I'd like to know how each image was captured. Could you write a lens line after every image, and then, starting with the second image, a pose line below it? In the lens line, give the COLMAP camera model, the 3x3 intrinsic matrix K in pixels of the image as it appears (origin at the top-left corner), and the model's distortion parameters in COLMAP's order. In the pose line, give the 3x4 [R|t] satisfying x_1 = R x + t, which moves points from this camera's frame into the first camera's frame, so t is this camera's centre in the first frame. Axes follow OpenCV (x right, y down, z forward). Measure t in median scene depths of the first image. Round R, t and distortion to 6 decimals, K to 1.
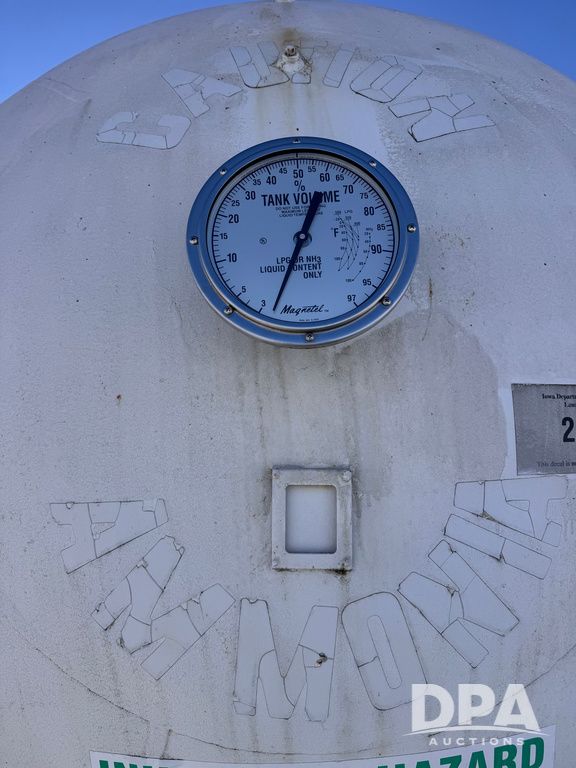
lens RADIAL K [[528.5, 0, 295.7], [0, 528.5, 384.4], [0, 0, 1]] dist [0.082057, -0.092662]
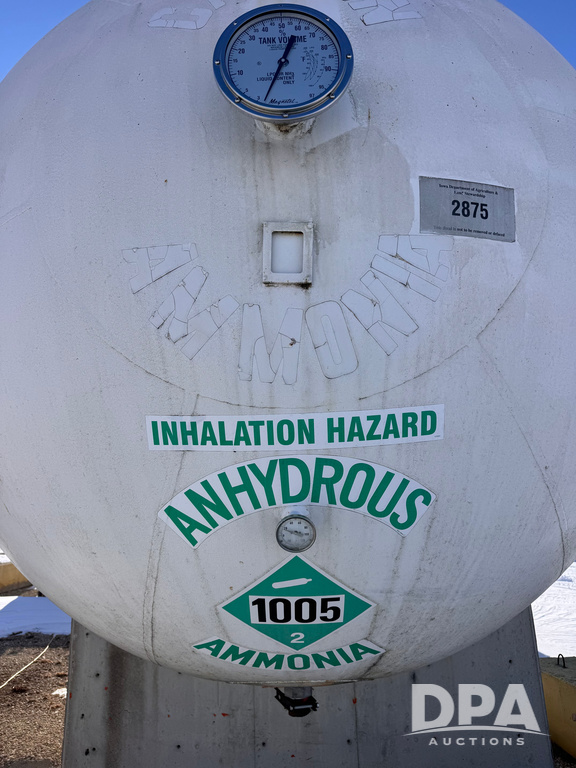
lens RADIAL K [[539.3, 0, 288.9], [0, 539.3, 379.8], [0, 0, 1]] dist [0.130746, -0.190178]
pose [[0.999768, 0.015948, -0.014461, 0.061680], [-0.015690, 0.999718, 0.017838, 0.589474], [0.014741, -0.017607, 0.999736, -0.628610]]
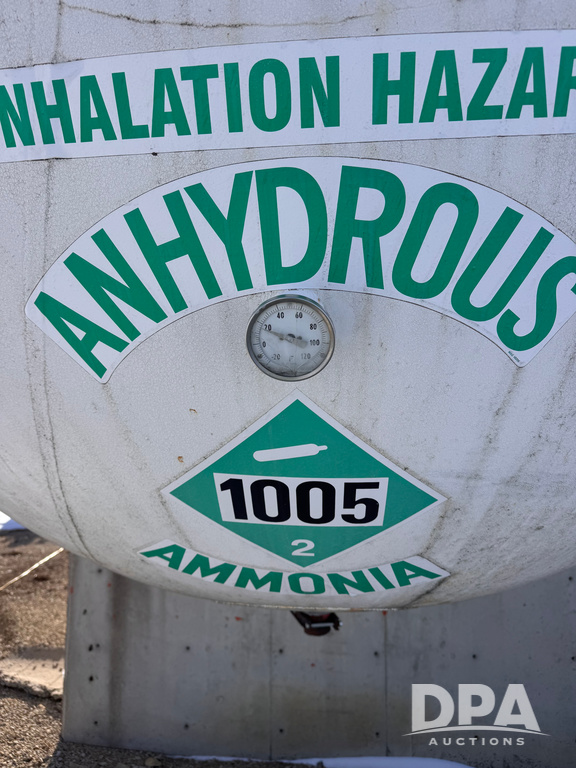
lens RADIAL K [[539.3, 0, 288.9], [0, 539.3, 379.8], [0, 0, 1]] dist [0.130746, -0.190178]
pose [[0.996235, 0.043193, -0.075162, 0.122787], [-0.029351, 0.983887, 0.176363, 1.014744], [0.081569, -0.173493, 0.981451, 0.291313]]
